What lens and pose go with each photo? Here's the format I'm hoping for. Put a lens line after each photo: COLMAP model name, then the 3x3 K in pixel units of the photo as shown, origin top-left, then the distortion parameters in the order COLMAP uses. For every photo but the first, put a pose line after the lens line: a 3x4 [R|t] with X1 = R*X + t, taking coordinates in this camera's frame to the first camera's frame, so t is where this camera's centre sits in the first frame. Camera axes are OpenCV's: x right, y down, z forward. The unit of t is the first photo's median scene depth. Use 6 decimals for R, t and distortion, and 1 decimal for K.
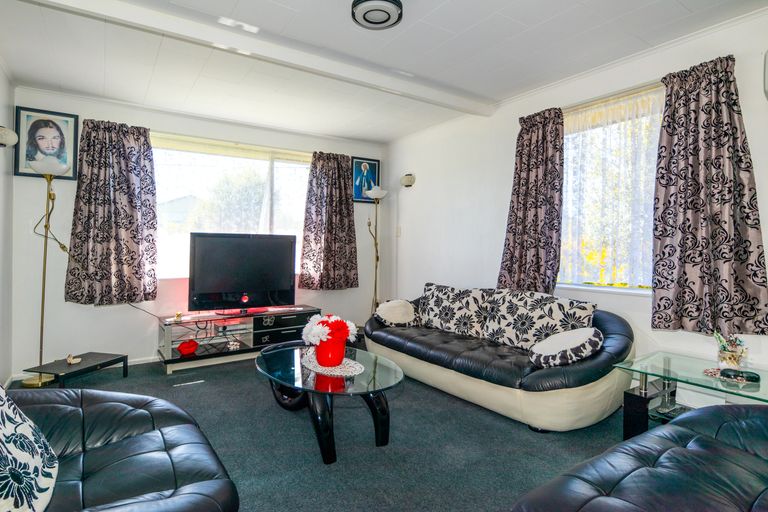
lens RADIAL K [[418.5, 0, 373.6], [0, 418.5, 250.6], [0, 0, 1]] dist [-0.007188, -0.000116]
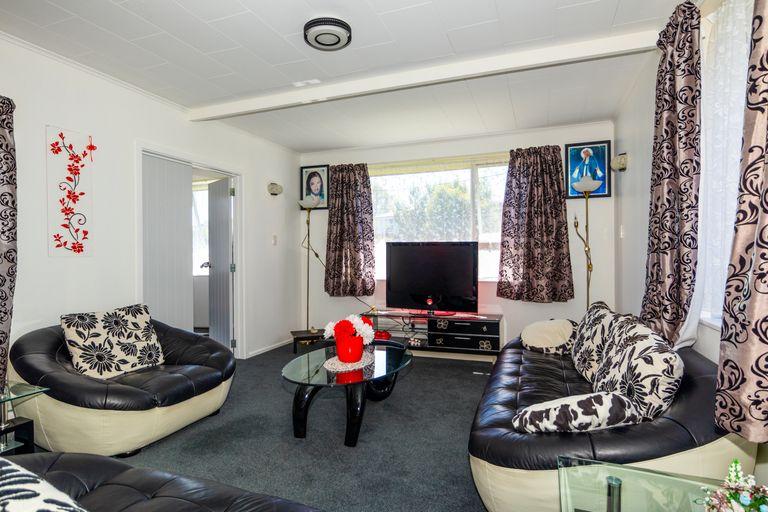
lens RADIAL K [[418.5, 0, 380.7], [0, 418.5, 256.3], [0, 0, 1]] dist [-0.007188, -0.000116]
pose [[0.575821, -0.003127, -0.817570, 0.547509], [0.000709, 0.999994, -0.003325, 0.000933], [0.817576, 0.001335, 0.575820, 0.286200]]
